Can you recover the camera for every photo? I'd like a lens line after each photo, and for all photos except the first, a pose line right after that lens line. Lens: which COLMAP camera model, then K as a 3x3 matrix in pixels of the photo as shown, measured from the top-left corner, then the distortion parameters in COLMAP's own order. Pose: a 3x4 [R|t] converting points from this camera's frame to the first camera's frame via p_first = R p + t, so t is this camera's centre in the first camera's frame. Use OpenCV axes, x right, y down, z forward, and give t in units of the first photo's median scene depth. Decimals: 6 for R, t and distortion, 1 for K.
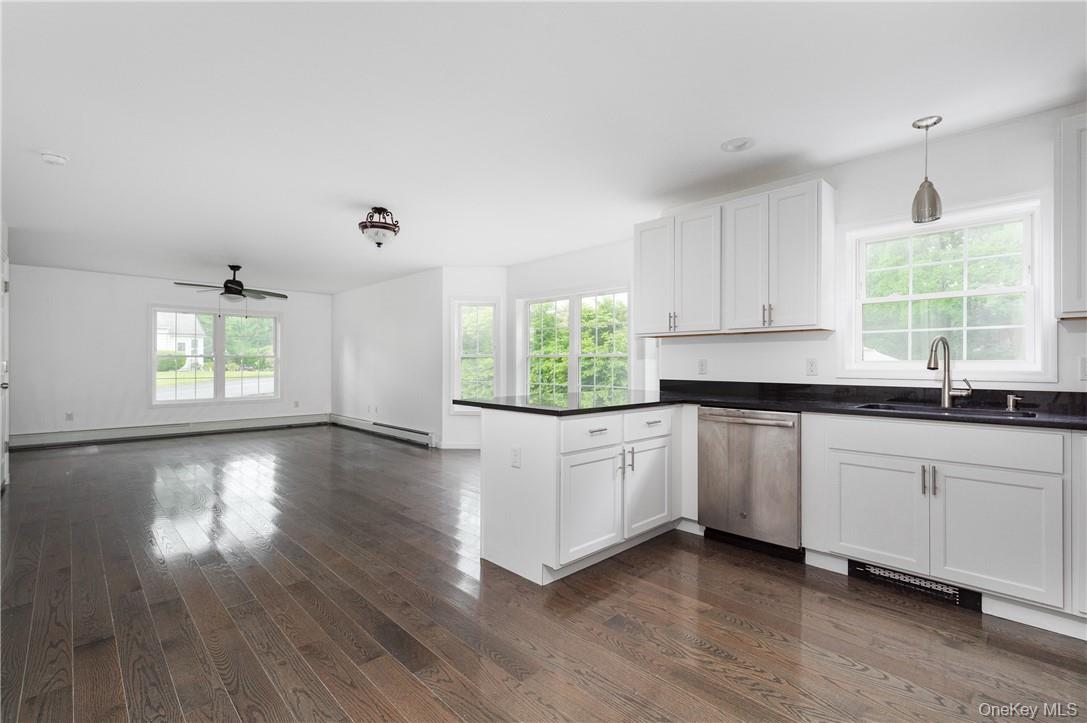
lens RADIAL K [[493.0, 0, 543.5], [0, 493.0, 361.5], [0, 0, 1]] dist [0.000669, -0.000152]
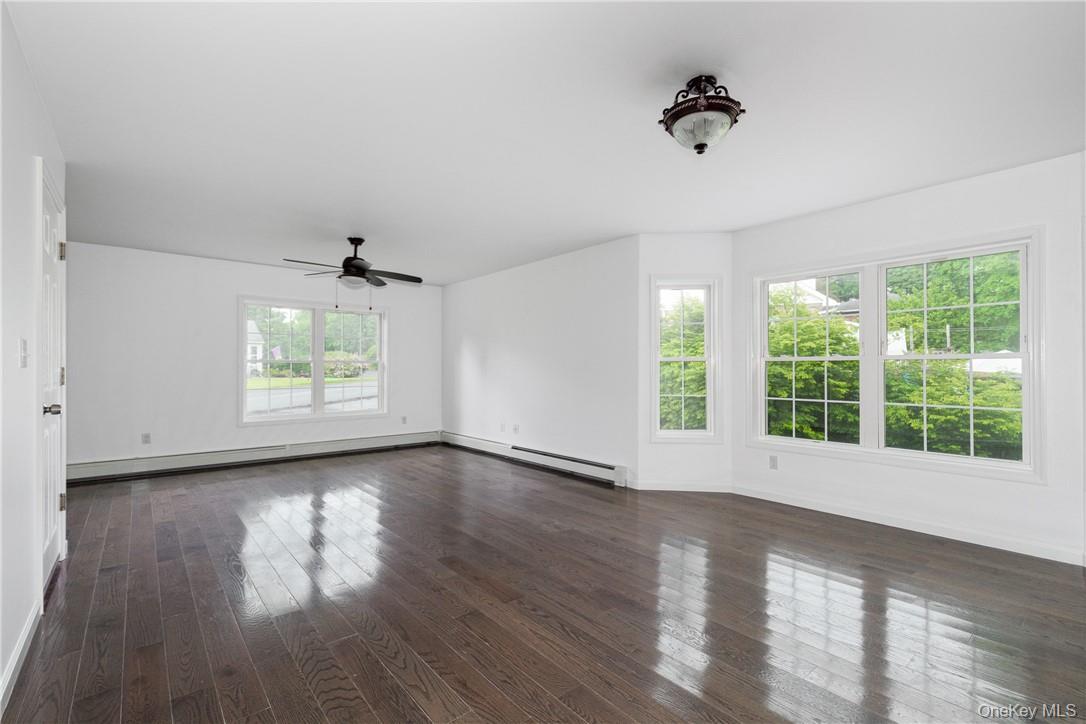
lens RADIAL K [[492.1, 0, 543.2], [0, 492.1, 367.4], [0, 0, 1]] dist [0.001864, 0.000087]
pose [[0.997129, -0.002161, -0.075688, -0.262430], [0.002107, 0.999997, -0.000786, 0.000675], [0.075689, 0.000624, 0.997131, 0.256563]]
